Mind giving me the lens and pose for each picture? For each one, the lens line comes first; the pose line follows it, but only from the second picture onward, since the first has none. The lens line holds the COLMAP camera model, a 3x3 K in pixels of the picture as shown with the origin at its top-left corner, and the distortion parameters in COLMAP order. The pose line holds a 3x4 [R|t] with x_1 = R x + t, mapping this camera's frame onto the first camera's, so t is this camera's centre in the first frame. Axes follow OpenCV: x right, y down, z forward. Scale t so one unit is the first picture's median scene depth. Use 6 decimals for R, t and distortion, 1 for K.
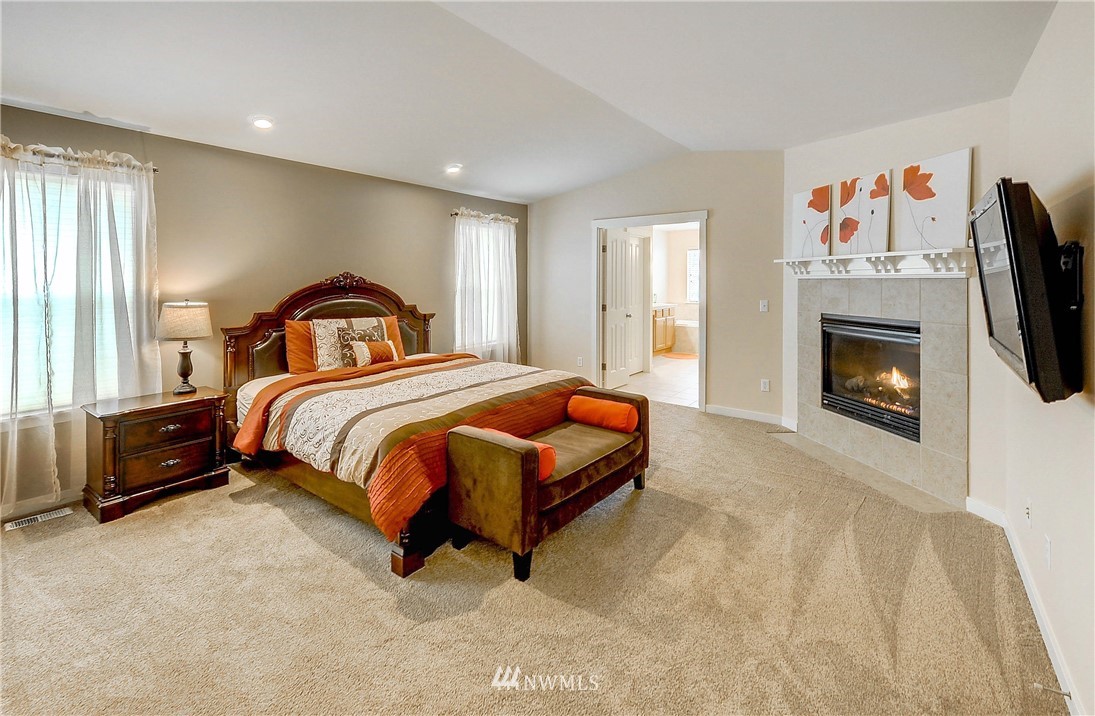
lens RADIAL K [[469.3, 0, 548.4], [0, 469.3, 285.9], [0, 0, 1]] dist [0.002235, -0.001232]
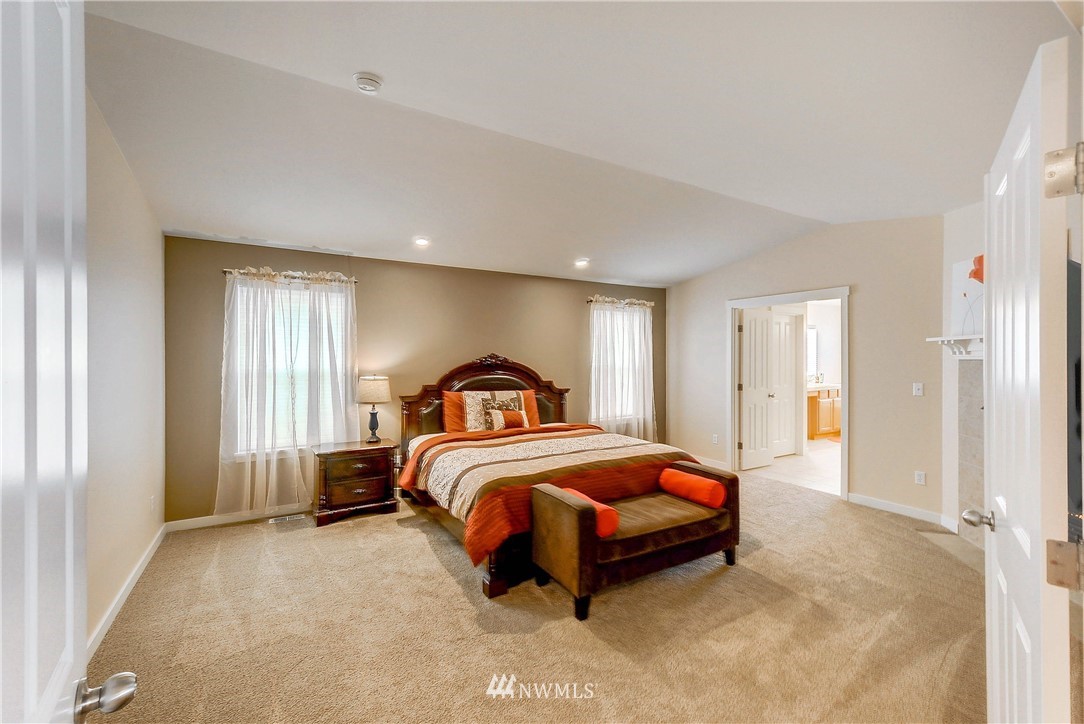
lens RADIAL K [[425.9, 0, 542.0], [0, 425.9, 362.0], [0, 0, 1]] dist [-0.001445, -0.000258]
pose [[0.944423, 0.004022, -0.328708, 0.119888], [-0.005779, 0.999974, -0.004367, -0.005369], [0.328682, 0.006024, 0.944421, -0.021622]]
